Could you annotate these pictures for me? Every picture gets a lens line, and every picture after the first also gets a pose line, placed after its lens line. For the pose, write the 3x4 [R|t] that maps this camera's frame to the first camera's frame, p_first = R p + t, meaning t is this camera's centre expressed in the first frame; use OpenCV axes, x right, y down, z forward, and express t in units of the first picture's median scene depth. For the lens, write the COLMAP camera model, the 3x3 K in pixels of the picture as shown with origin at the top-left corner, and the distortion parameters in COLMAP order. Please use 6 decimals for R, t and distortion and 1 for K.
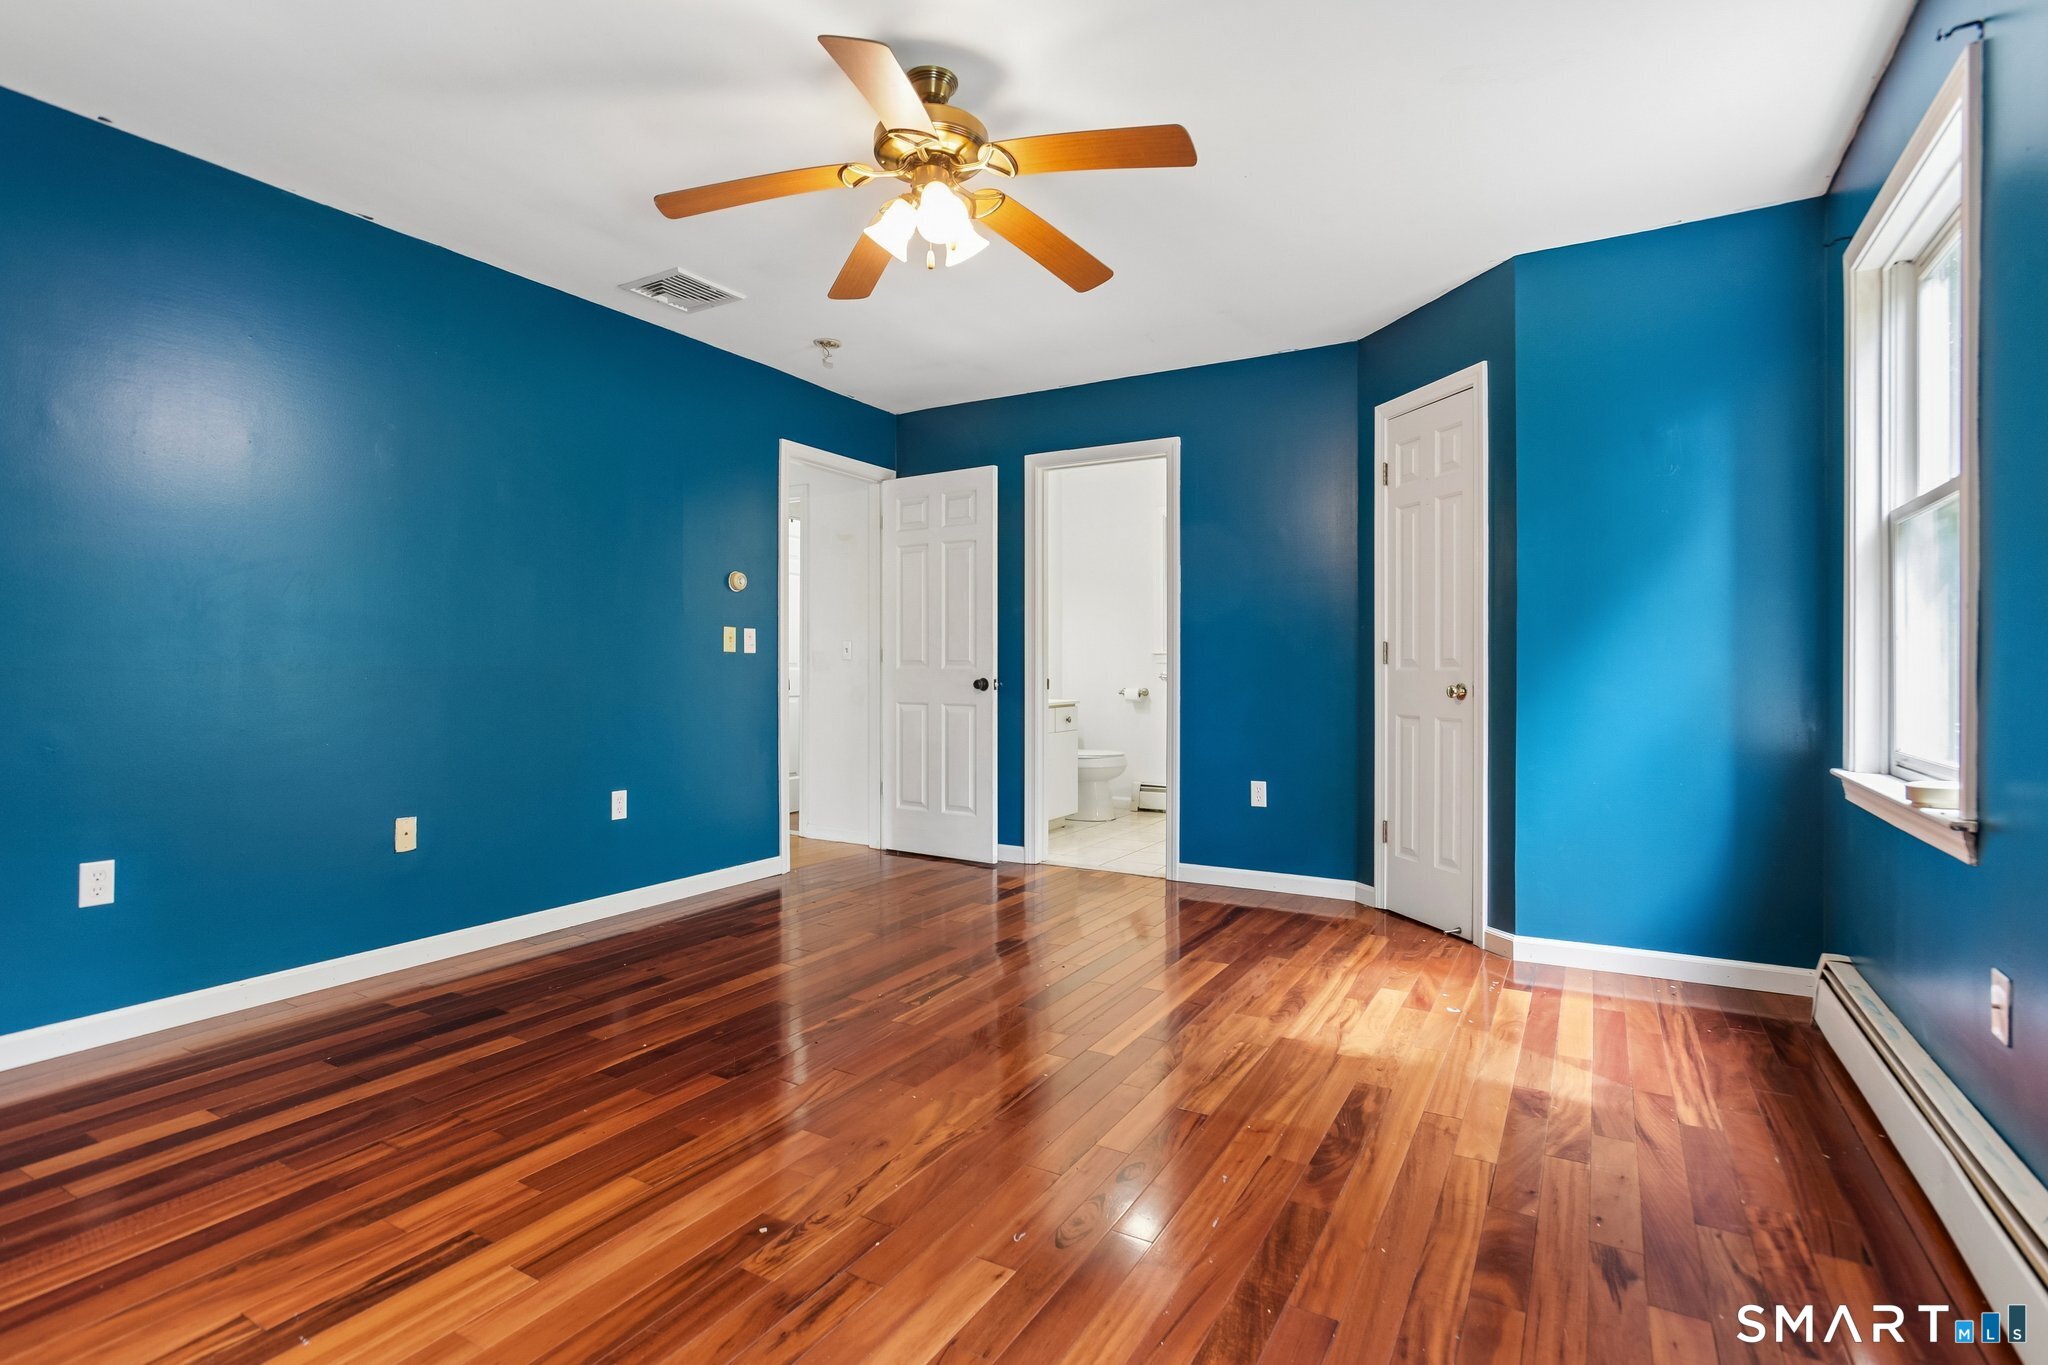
lens RADIAL K [[987.2, 0, 1015.7], [0, 987.2, 674.7], [0, 0, 1]] dist [0.002258, -0.000027]
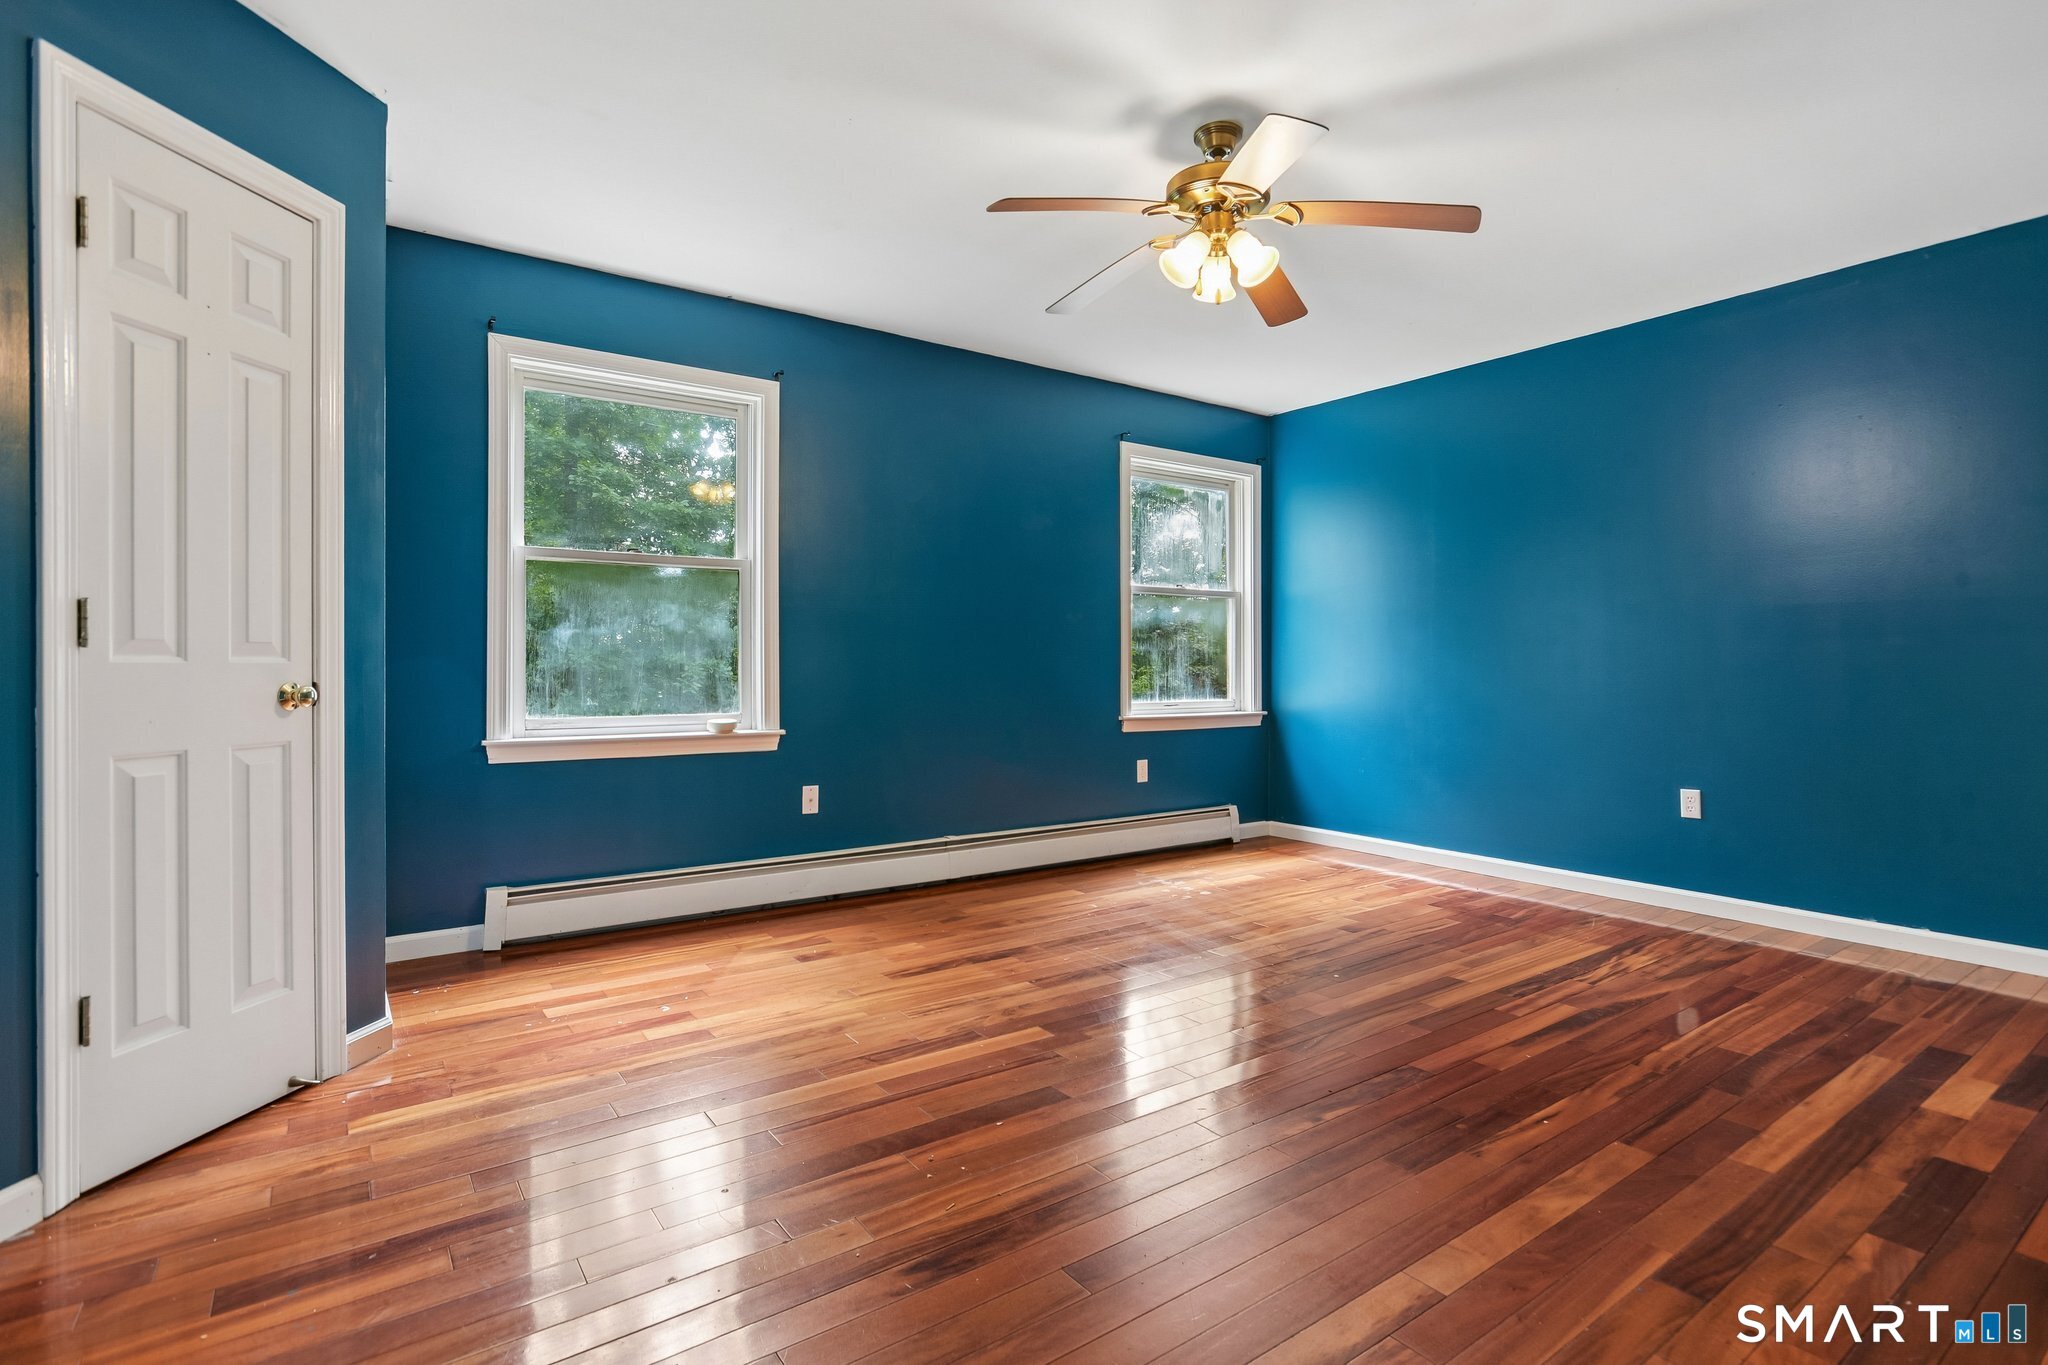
lens RADIAL K [[987.2, 0, 1020.5], [0, 987.2, 673.1], [0, 0, 1]] dist [0.002258, -0.000027]
pose [[-0.912963, -0.008575, 0.407953, -0.324475], [-0.002550, 0.999880, 0.015309, -0.012720], [-0.408035, 0.012936, -0.912874, 2.032992]]
